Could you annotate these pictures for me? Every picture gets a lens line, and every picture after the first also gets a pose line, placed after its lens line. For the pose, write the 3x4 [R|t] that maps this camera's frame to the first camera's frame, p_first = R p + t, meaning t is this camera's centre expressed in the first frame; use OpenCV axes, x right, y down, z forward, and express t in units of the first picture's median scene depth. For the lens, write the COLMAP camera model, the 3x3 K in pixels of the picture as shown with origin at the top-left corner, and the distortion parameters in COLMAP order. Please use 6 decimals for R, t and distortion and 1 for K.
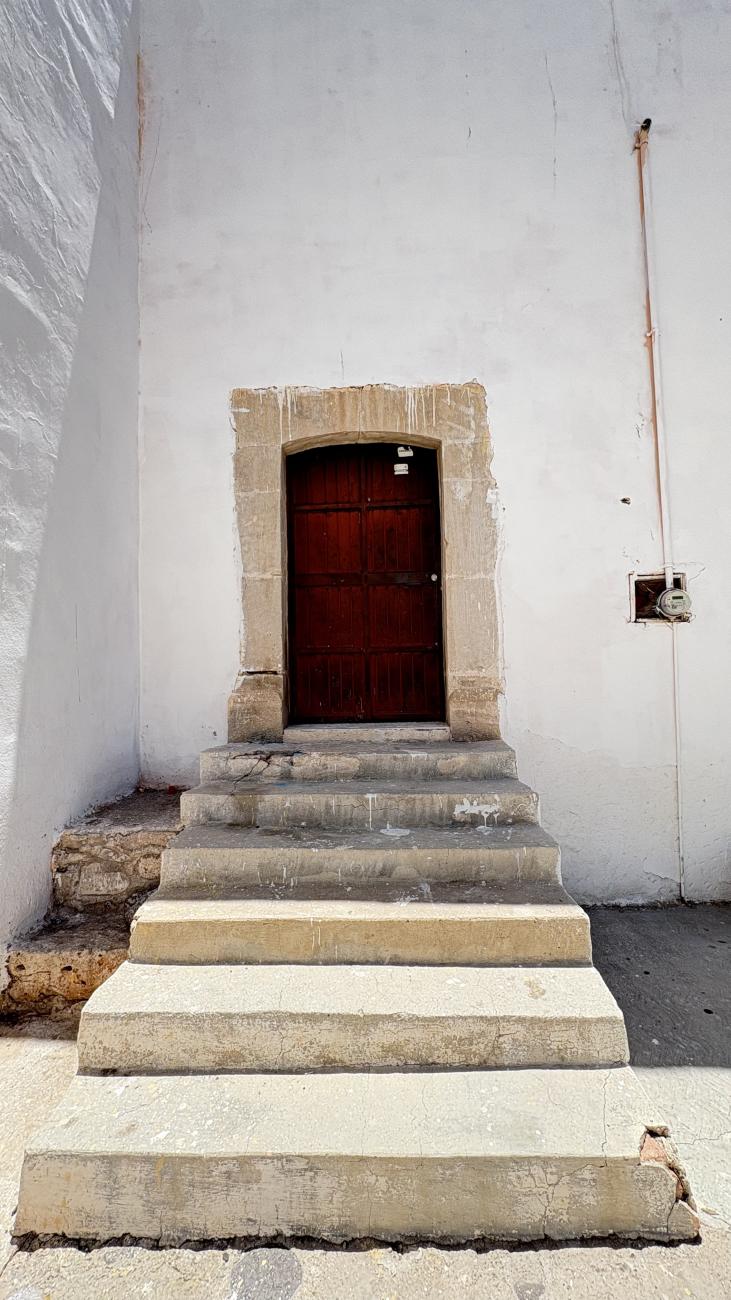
lens RADIAL K [[521.8, 0, 367.9], [0, 521.8, 652.7], [0, 0, 1]] dist [-0.001011, -0.000050]
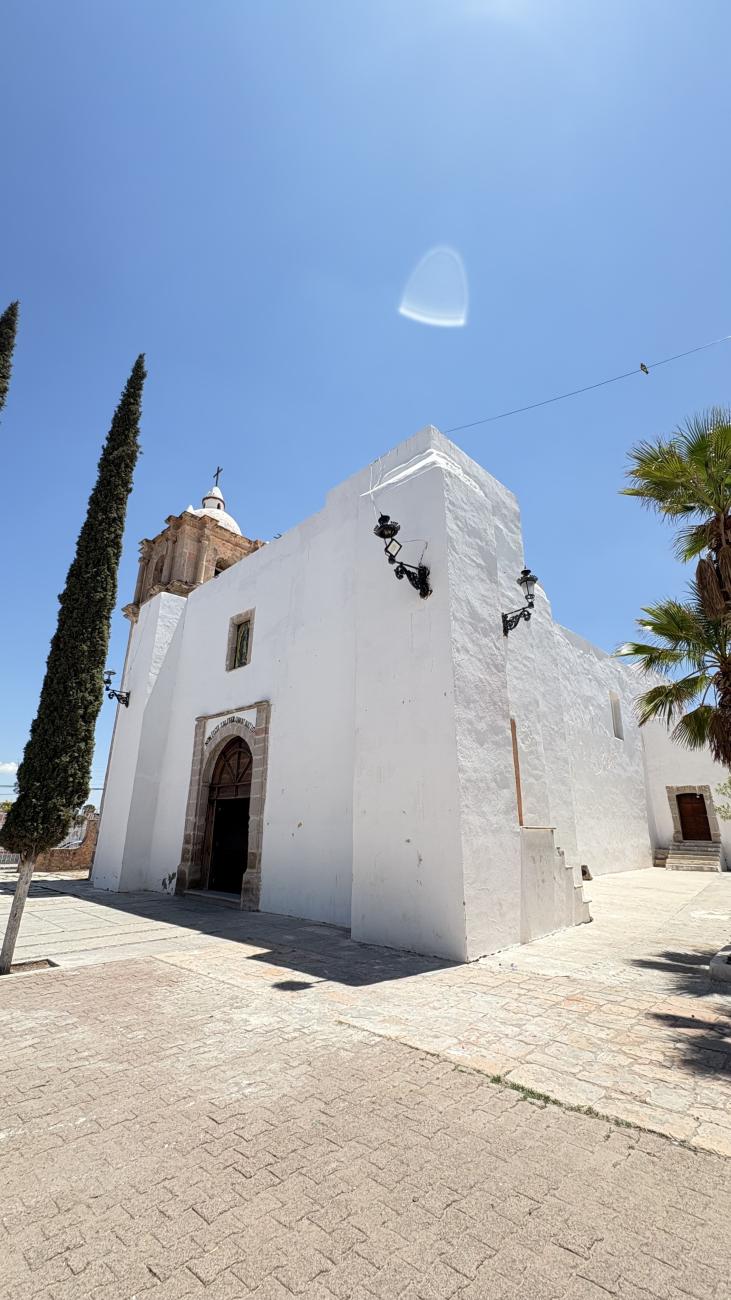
lens RADIAL K [[521.8, 0, 370.2], [0, 521.8, 654.6], [0, 0, 1]] dist [-0.001011, -0.000050]
pose [[0.757921, -0.179264, -0.627232, 1.368426], [0.006026, 0.963385, -0.268056, -0.363223], [0.652319, 0.199386, 0.731249, -6.716260]]
